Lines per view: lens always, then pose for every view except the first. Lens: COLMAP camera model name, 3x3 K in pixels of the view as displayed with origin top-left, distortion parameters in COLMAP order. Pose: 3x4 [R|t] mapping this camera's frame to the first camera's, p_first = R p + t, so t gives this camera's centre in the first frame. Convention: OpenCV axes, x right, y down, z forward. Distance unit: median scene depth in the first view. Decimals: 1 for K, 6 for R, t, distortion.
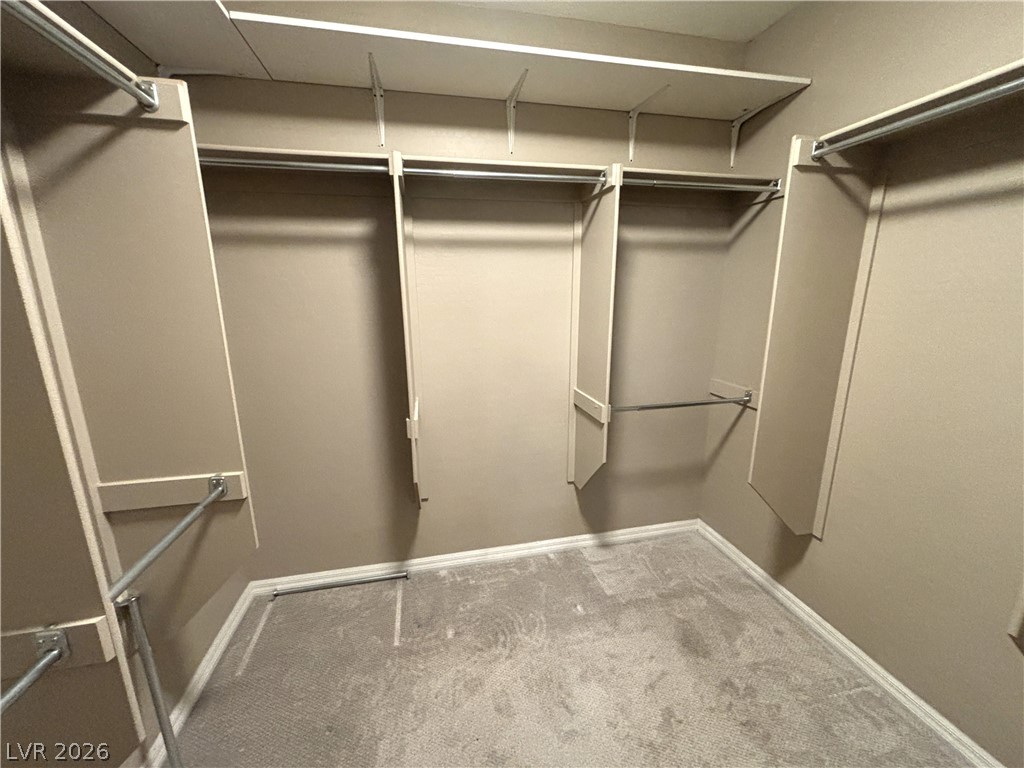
lens RADIAL K [[412.5, 0, 513.3], [0, 412.5, 383.3], [0, 0, 1]] dist [-0.000168, -0.000344]
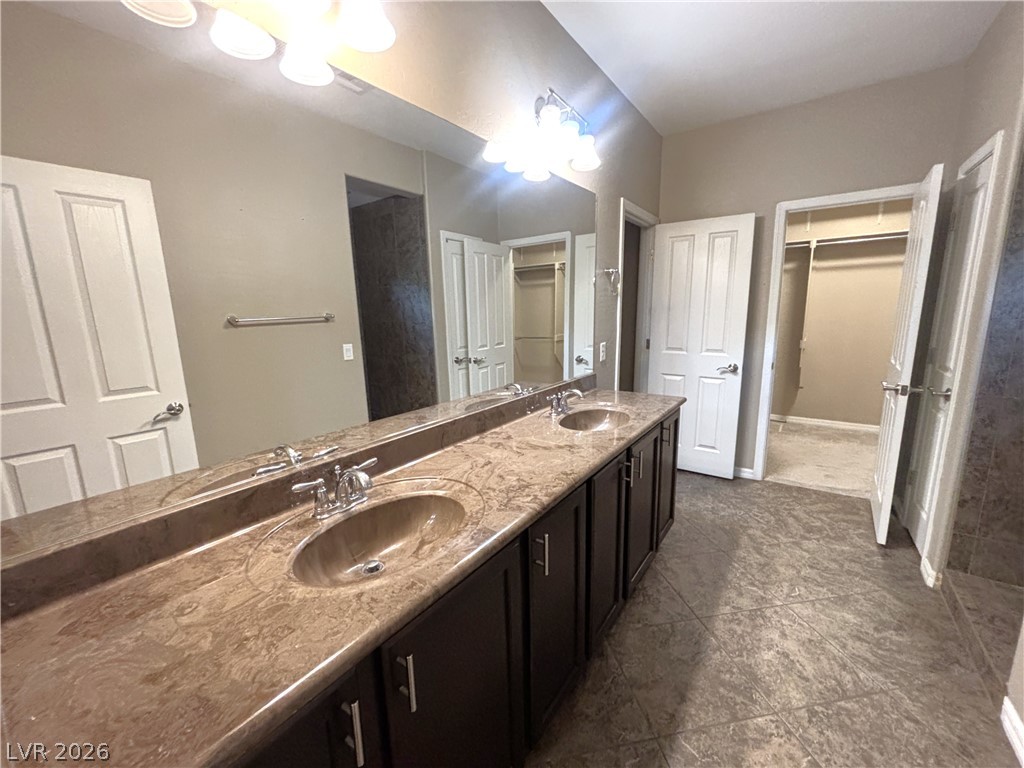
lens RADIAL K [[412.5, 0, 516.8], [0, 412.5, 385.4], [0, 0, 1]] dist [-0.000168, -0.000344]
pose [[0.672596, 0.129589, -0.728575, 0.399737], [-0.144620, 0.988582, 0.042327, 0.446687], [0.725741, 0.076897, 0.683657, -1.758165]]
